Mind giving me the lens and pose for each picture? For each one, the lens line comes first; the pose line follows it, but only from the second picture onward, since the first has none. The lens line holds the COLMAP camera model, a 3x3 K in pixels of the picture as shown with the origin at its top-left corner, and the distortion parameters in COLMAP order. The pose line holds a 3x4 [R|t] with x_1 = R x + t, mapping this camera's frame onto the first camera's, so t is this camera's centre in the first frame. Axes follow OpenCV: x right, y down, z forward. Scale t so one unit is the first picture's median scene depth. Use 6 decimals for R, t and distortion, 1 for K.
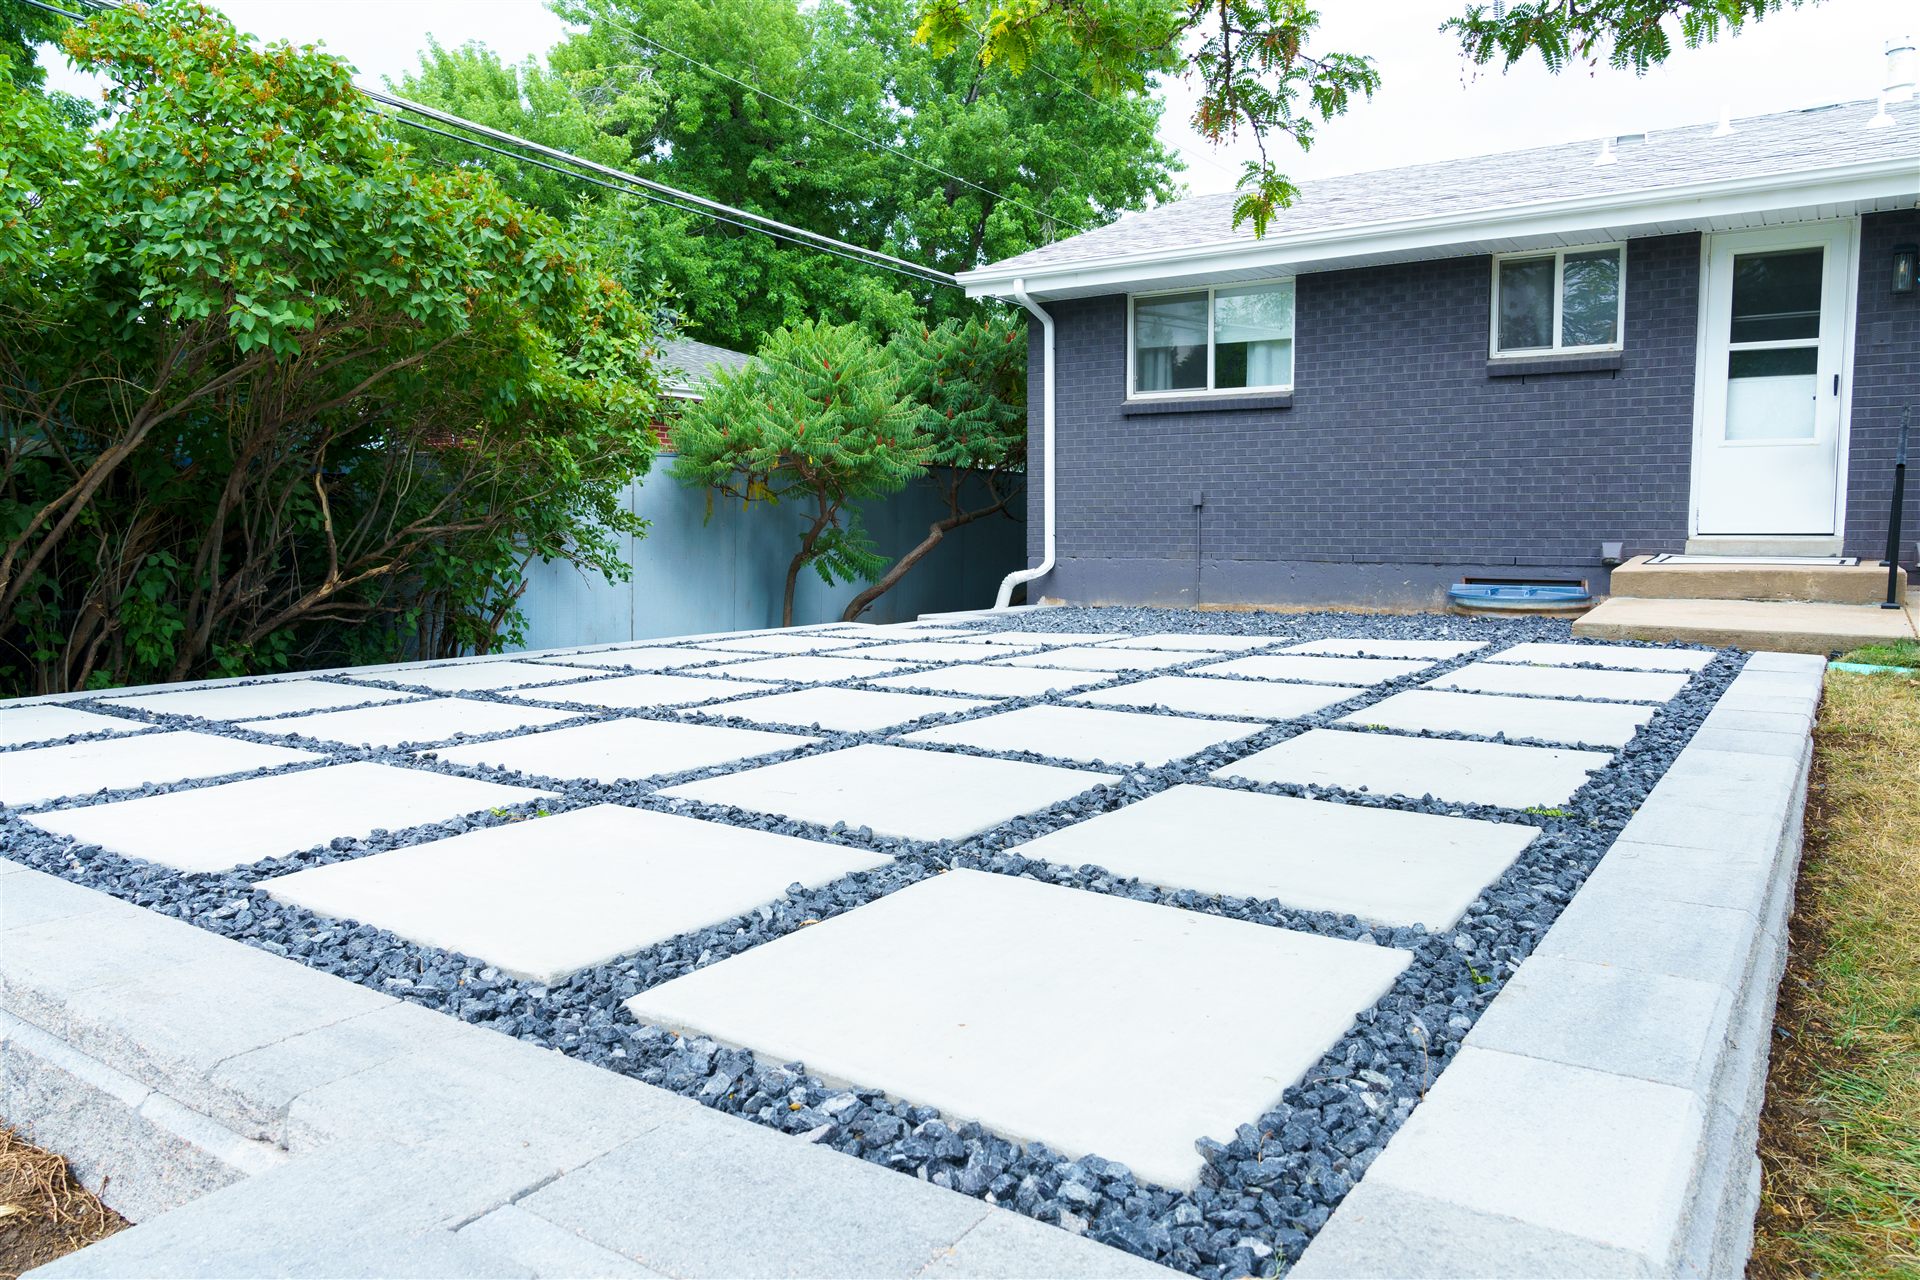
lens RADIAL K [[1349.9, 0, 965.5], [0, 1349.9, 632.8], [0, 0, 1]] dist [-0.026053, 0.015669]
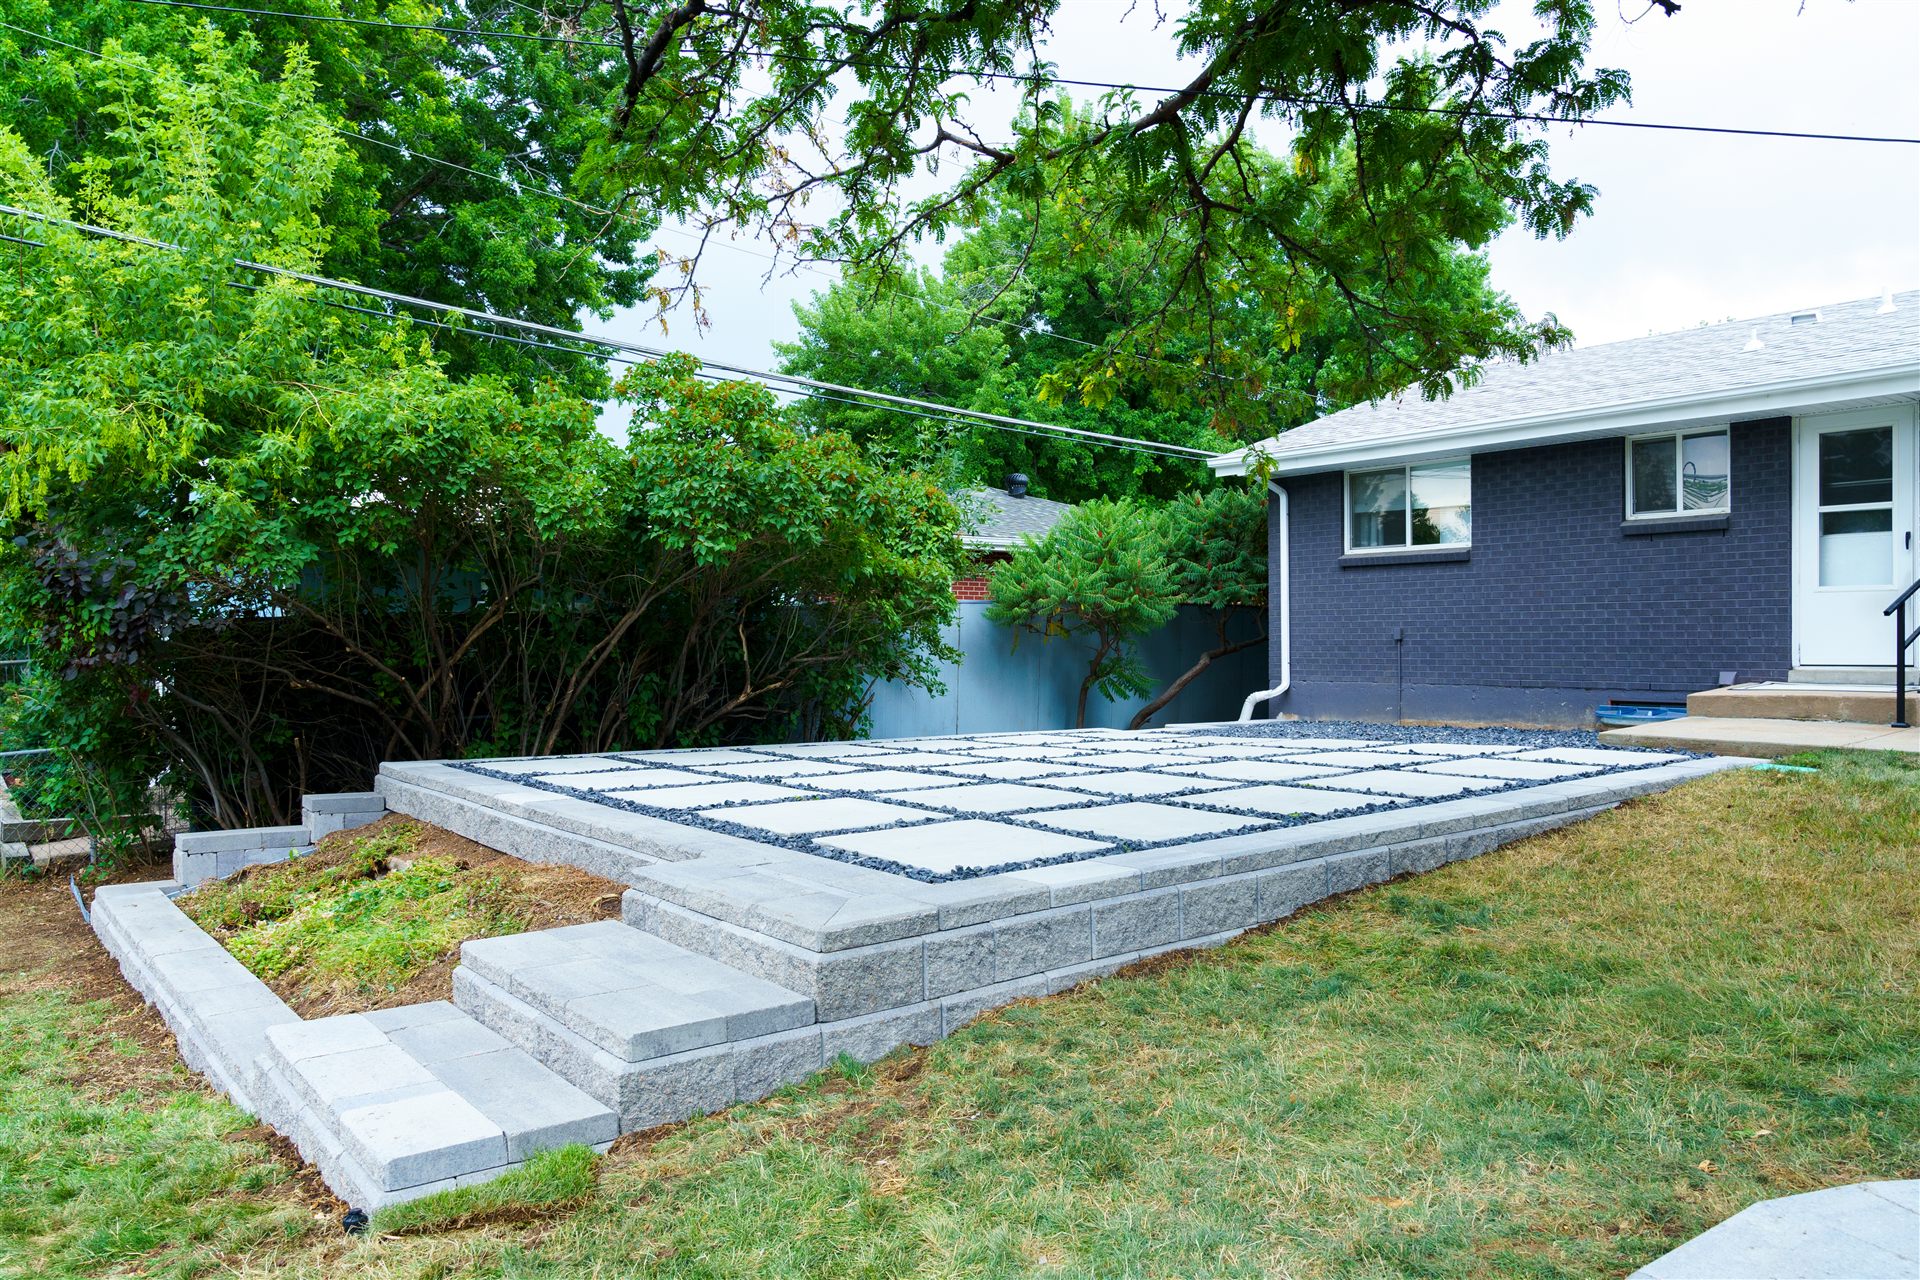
lens RADIAL K [[1241.8, 0, 957.4], [0, 1241.8, 643.8], [0, 0, 1]] dist [-0.011970, -0.001124]
pose [[0.959228, -0.000485, -0.282631, 0.136600], [-0.023089, 0.996522, -0.080072, 0.012223], [0.281687, 0.083333, 0.955881, -0.252148]]
